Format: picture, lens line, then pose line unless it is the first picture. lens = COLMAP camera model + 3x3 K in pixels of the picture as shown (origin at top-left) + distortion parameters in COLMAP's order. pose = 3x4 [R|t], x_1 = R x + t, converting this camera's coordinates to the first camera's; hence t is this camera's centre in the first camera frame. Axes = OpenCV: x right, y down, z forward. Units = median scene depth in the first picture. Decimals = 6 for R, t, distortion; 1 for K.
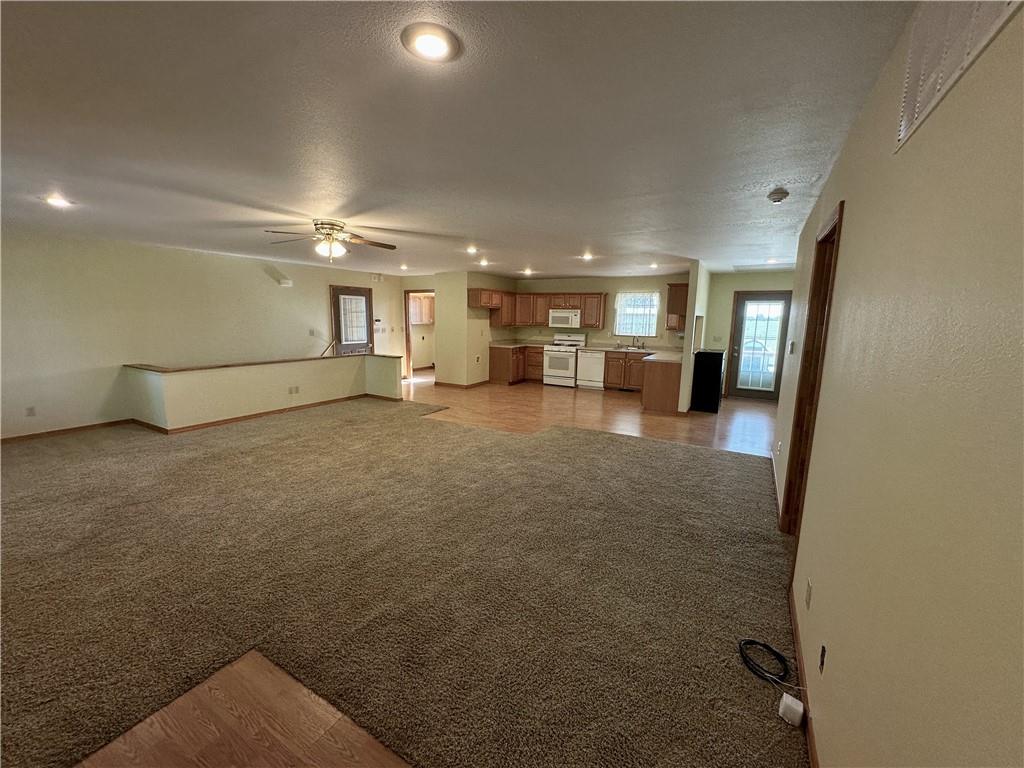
lens RADIAL K [[410.3, 0, 512.0], [0, 410.3, 384.0], [0, 0, 1]] dist [-0.000509, -0.000010]
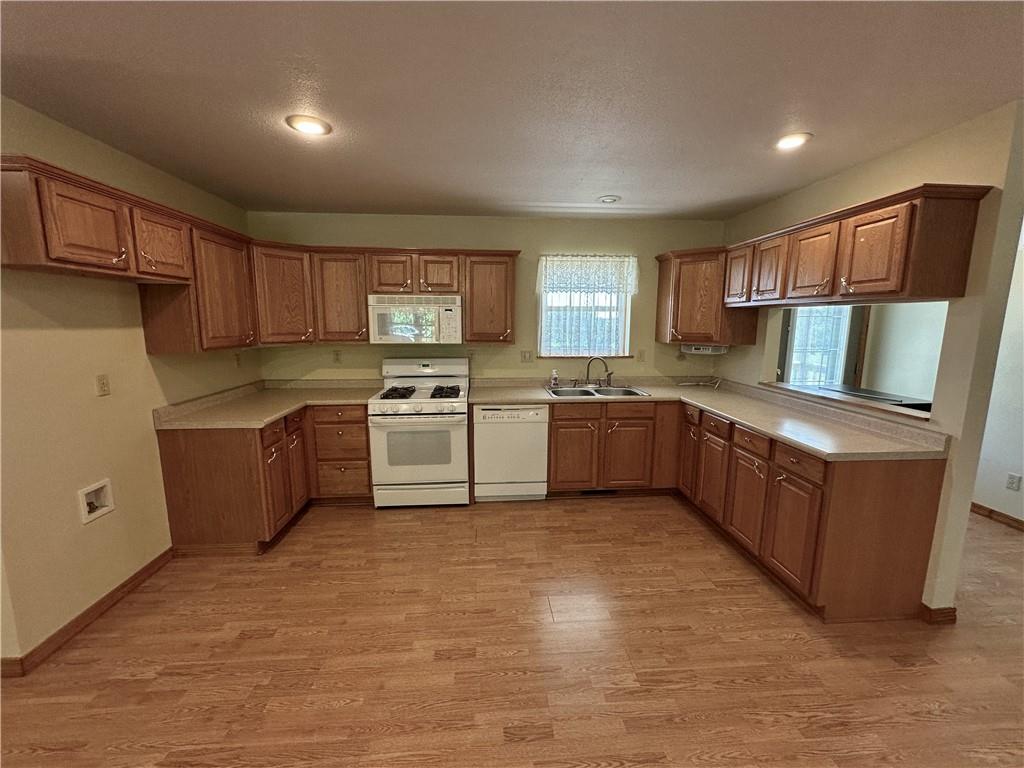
lens RADIAL K [[410.3, 0, 512.0], [0, 410.3, 384.0], [0, 0, 1]] dist [-0.000509, -0.000010]
pose [[0.822854, -0.101519, 0.559111, -0.011695], [0.104874, 0.994141, 0.026164, -0.106421], [-0.558492, 0.037108, 0.828680, 0.671336]]
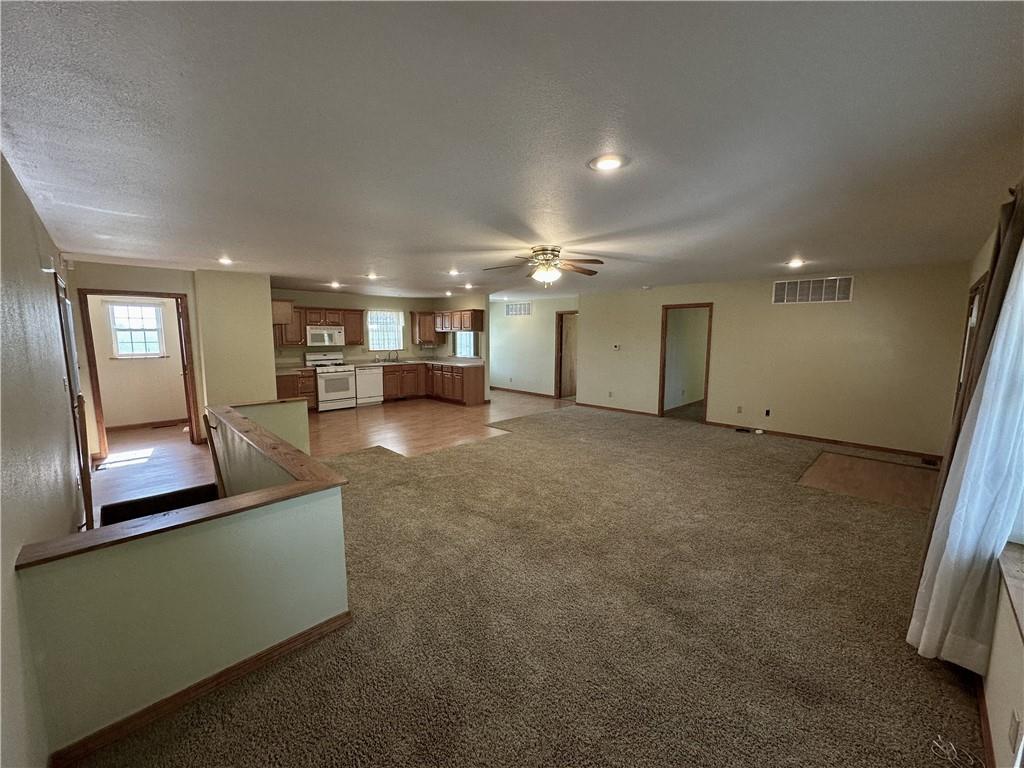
lens RADIAL K [[410.3, 0, 512.0], [0, 410.3, 384.0], [0, 0, 1]] dist [-0.000509, -0.000010]
pose [[0.264359, -0.136116, 0.954771, -0.662216], [0.160740, 0.982361, 0.095544, -0.078264], [-0.950935, 0.128212, 0.281575, 0.377840]]
